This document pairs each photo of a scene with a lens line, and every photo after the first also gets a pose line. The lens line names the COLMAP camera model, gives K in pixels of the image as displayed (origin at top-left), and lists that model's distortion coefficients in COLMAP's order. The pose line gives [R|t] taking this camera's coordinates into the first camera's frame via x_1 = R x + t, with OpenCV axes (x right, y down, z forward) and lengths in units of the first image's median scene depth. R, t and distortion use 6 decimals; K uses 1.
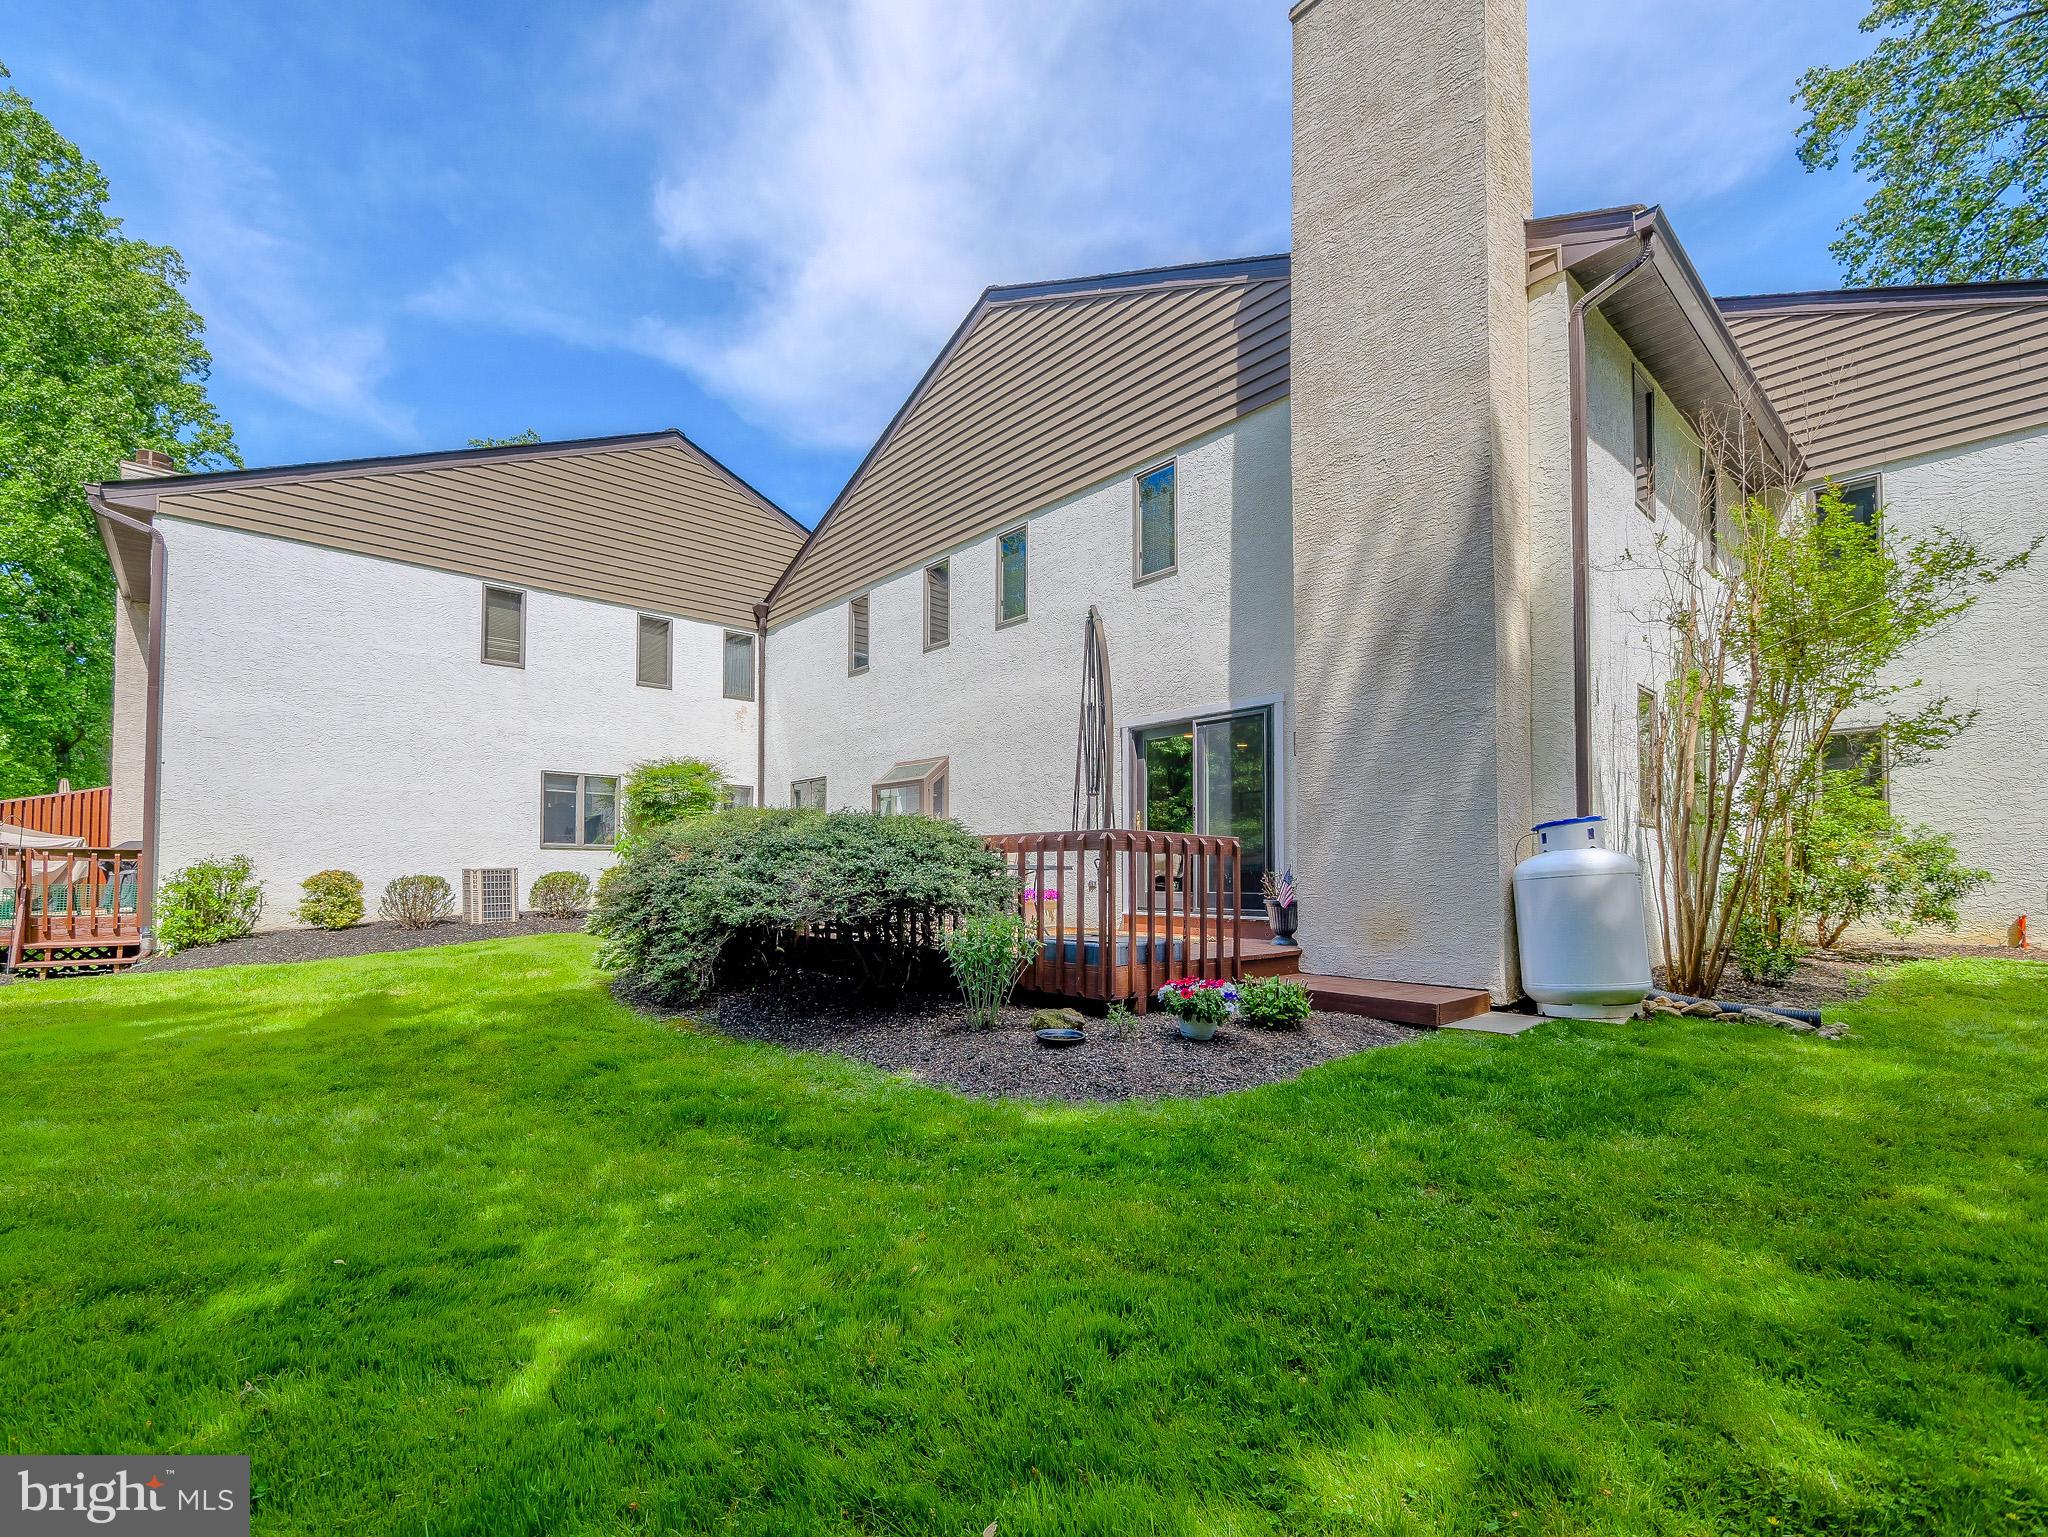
lens RADIAL K [[900.8, 0, 997.3], [0, 900.8, 856.1], [0, 0, 1]] dist [-0.006052, 0.000012]
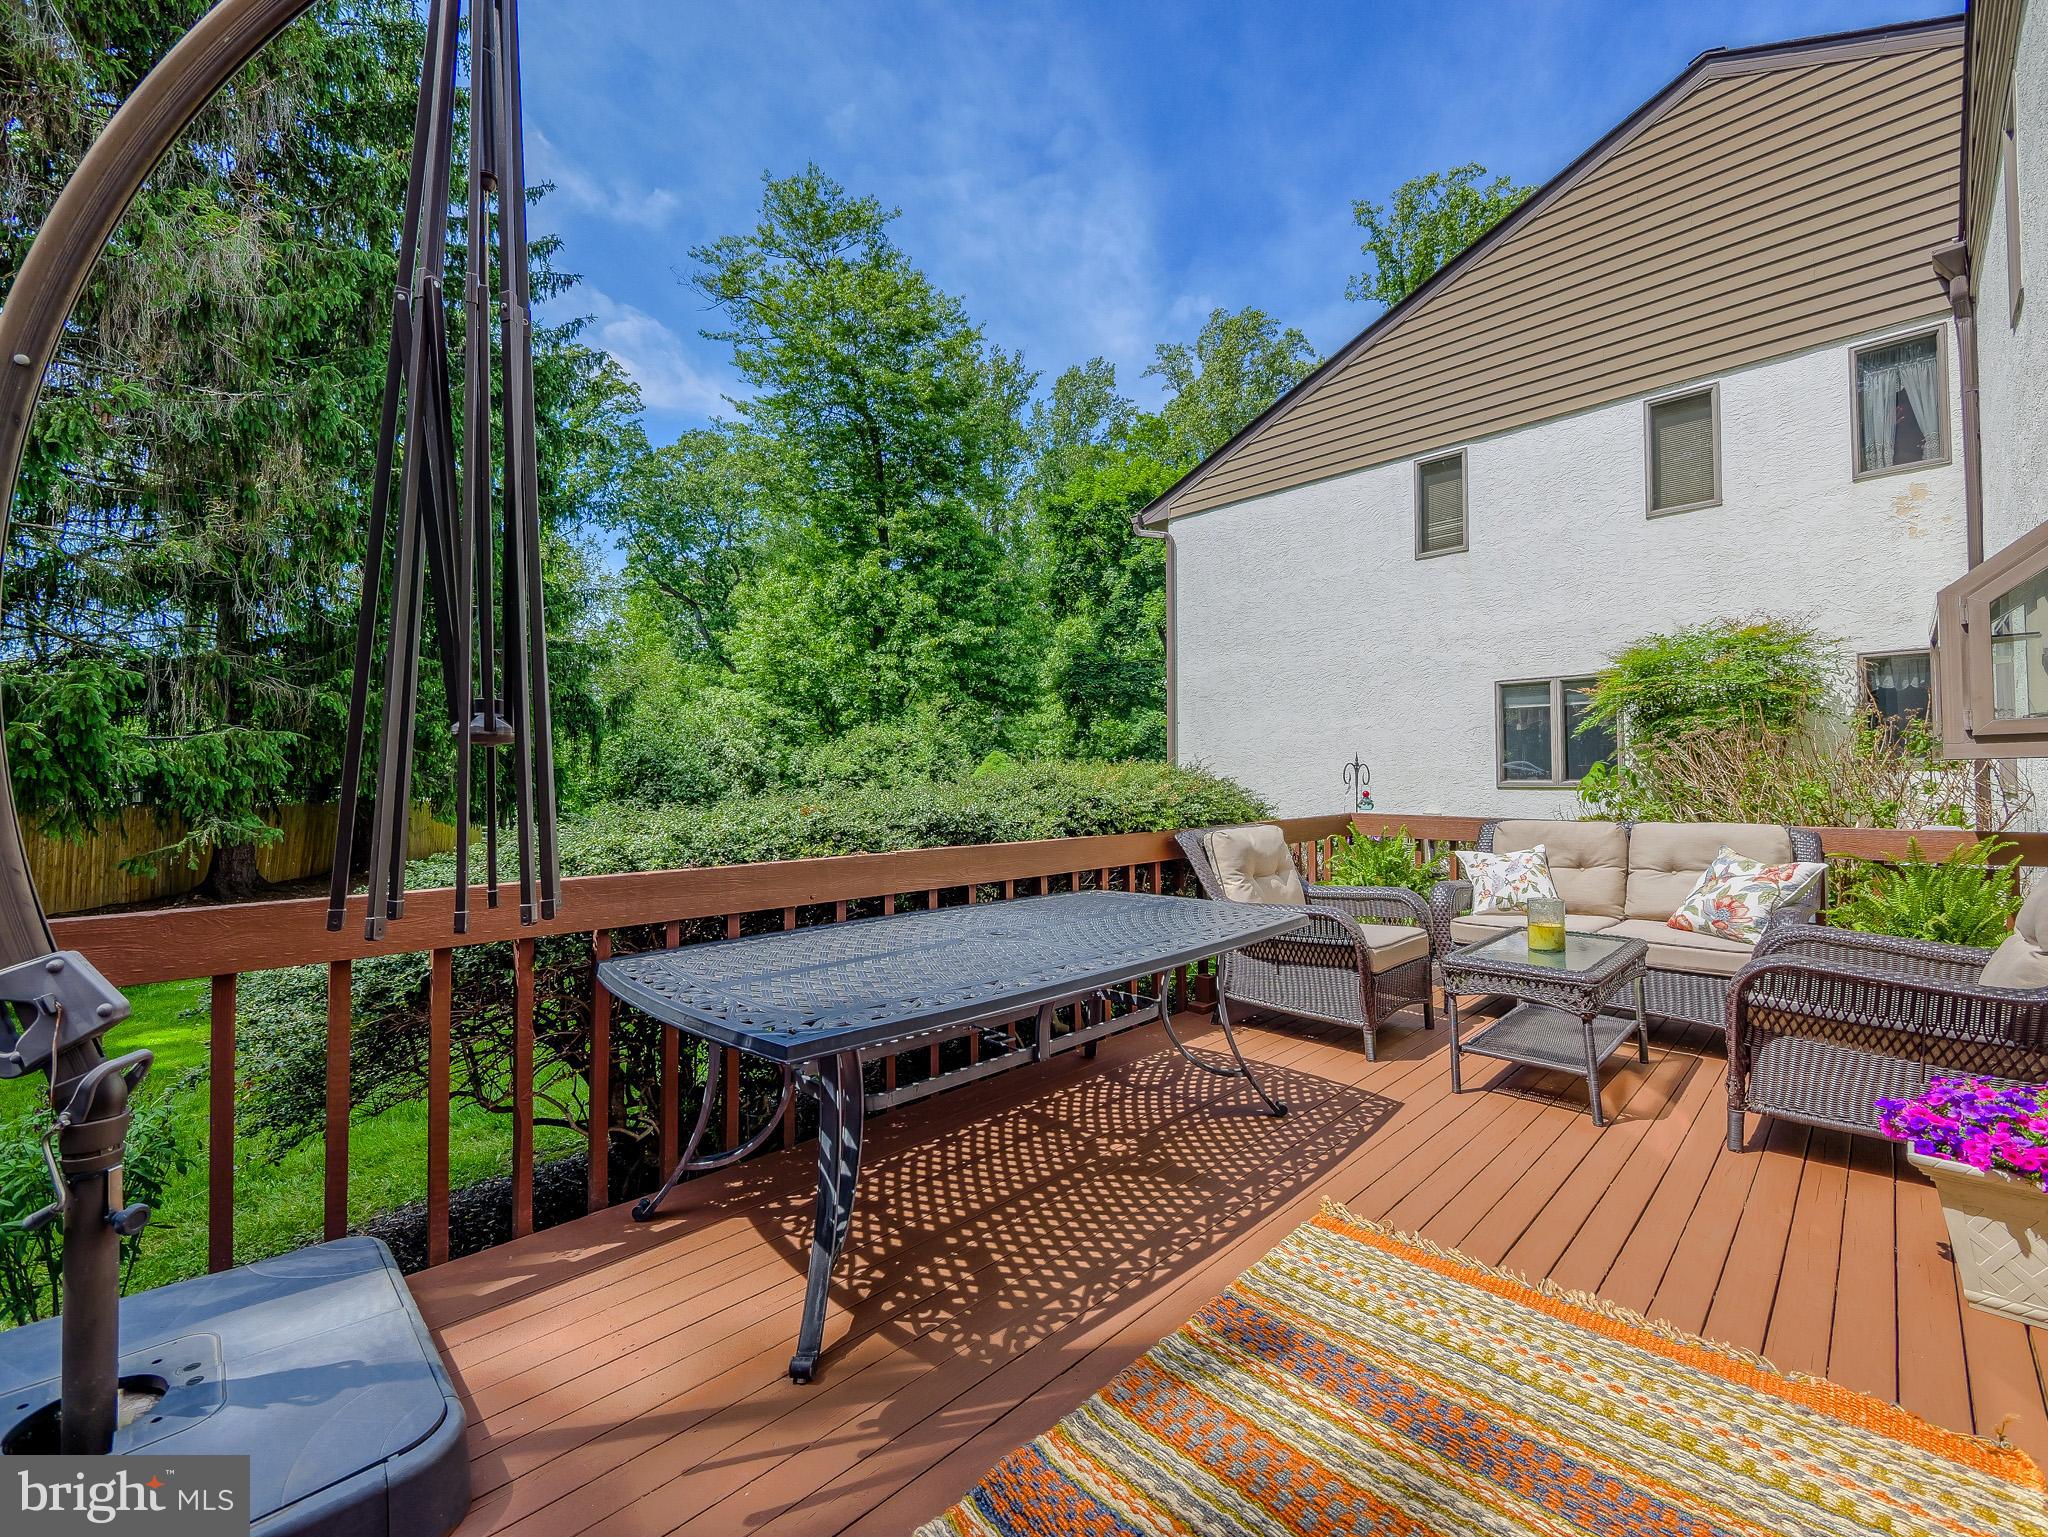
lens RADIAL K [[850.5, 0, 1029.1], [0, 850.5, 755.2], [0, 0, 1]] dist [-0.001495, -0.000088]
pose [[0.066387, -0.028886, -0.997376, 0.190281], [0.032184, 0.999123, -0.026794, -0.034240], [0.997275, -0.030320, 0.067259, 0.687285]]
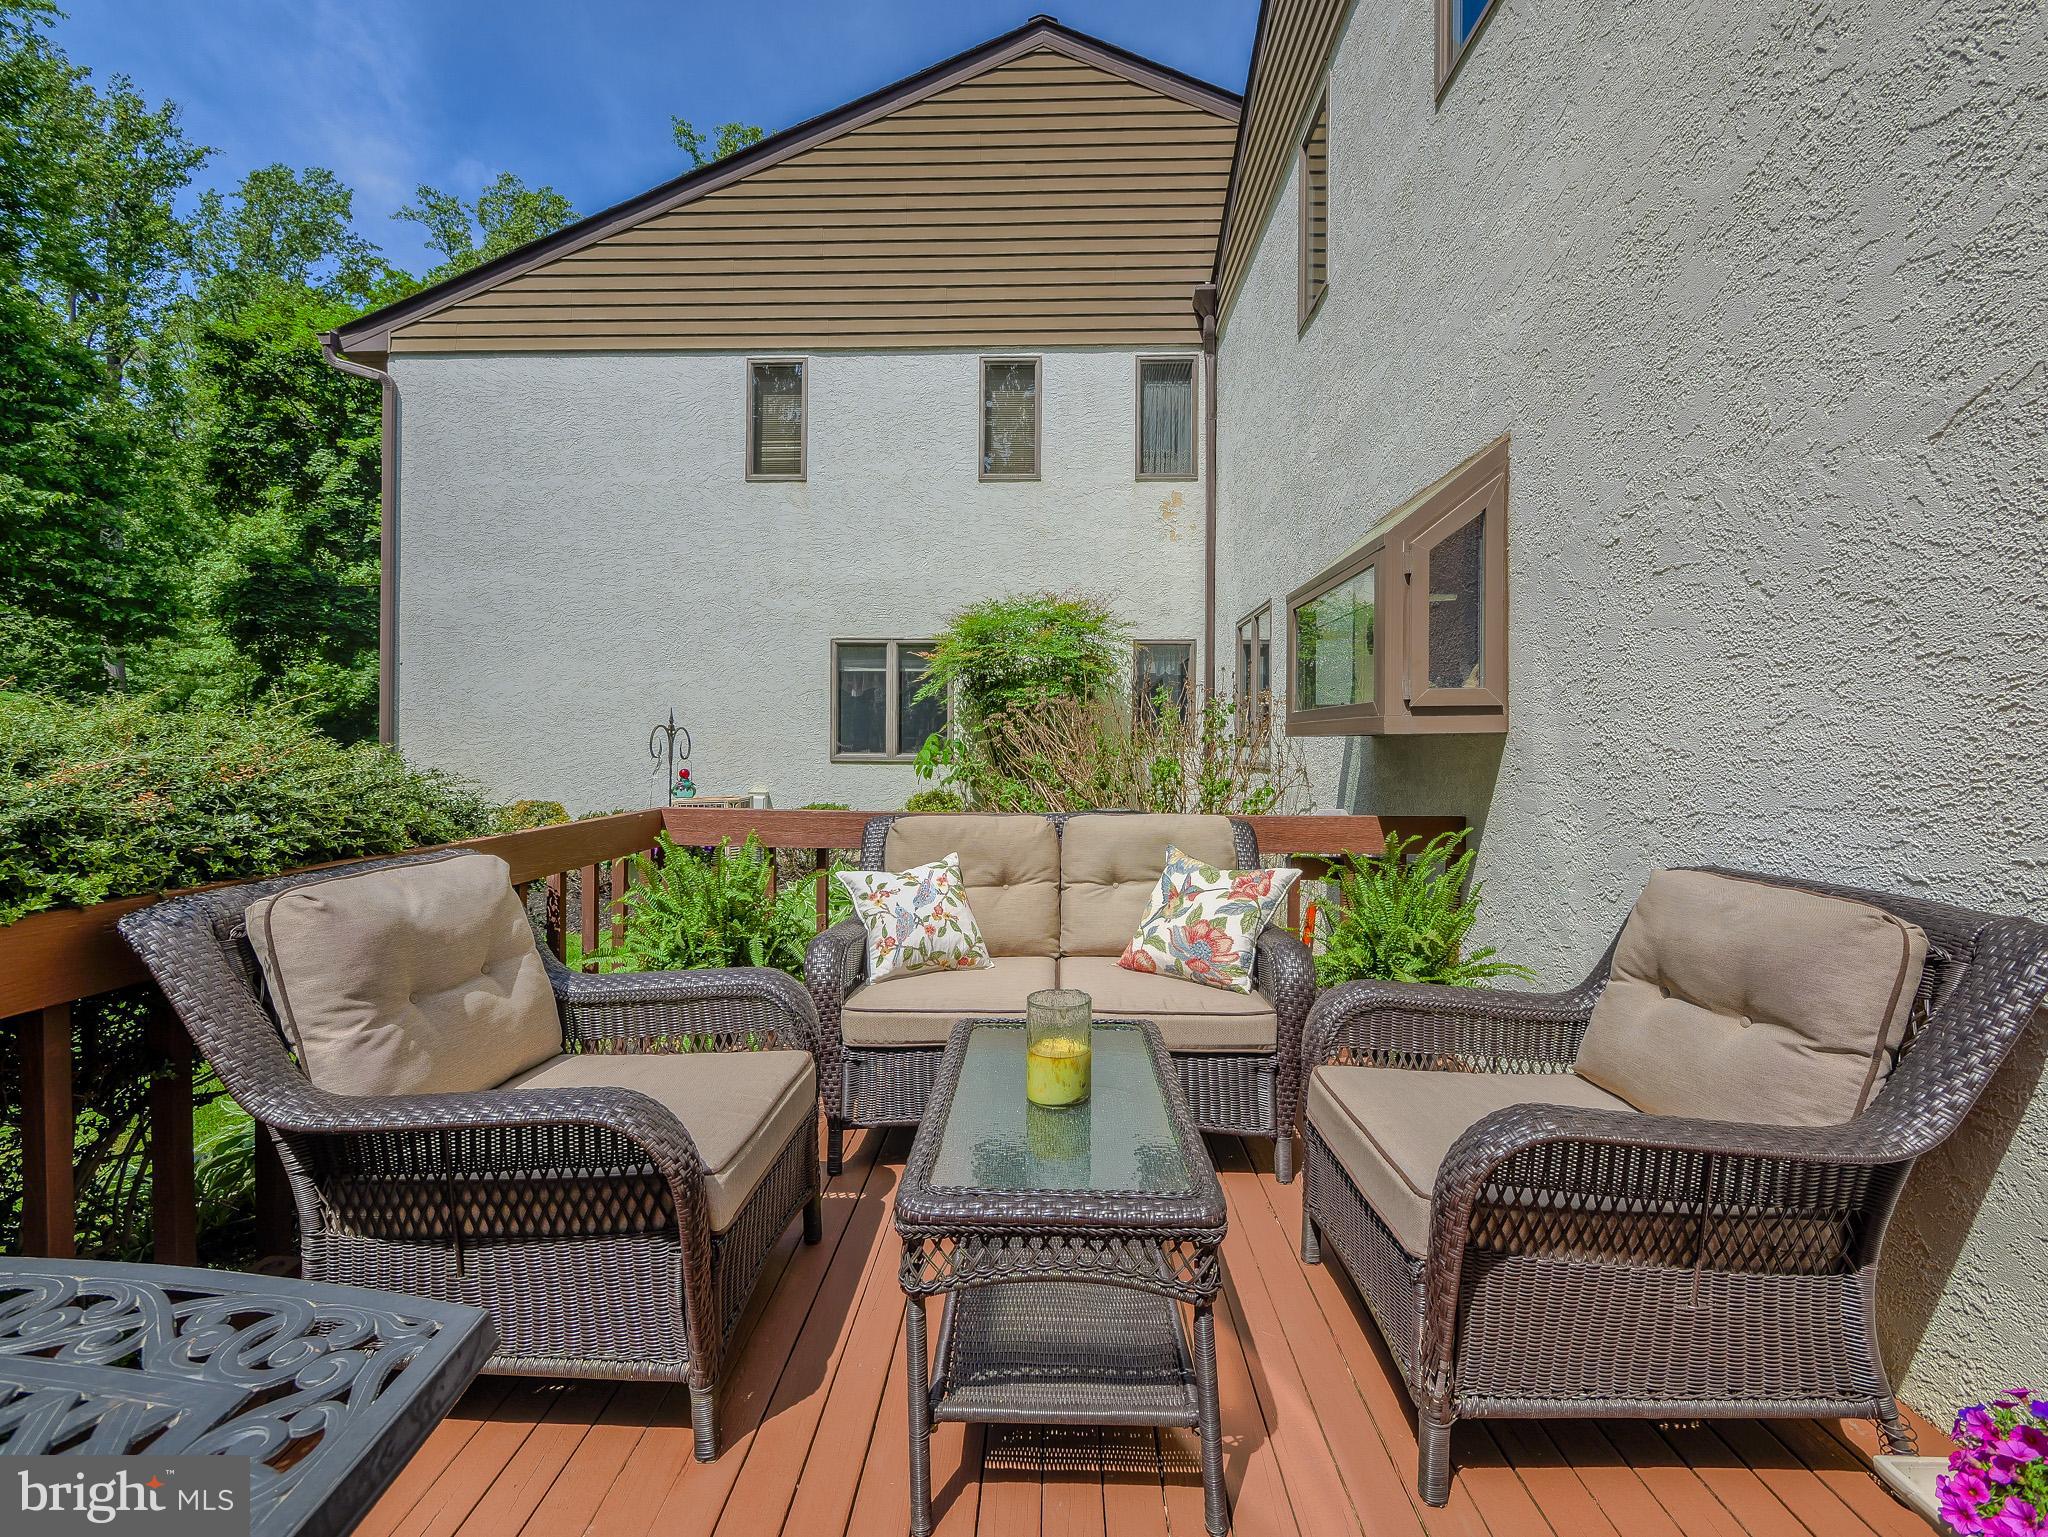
lens RADIAL K [[875.6, 0, 1022.3], [0, 875.6, 753.9], [0, 0, 1]] dist [-0.007662, -0.000612]
pose [[0.733046, 0.006146, -0.680151, 0.013161], [0.012919, 0.999653, 0.022957, -0.031882], [0.680056, -0.025615, 0.732713, 0.766613]]
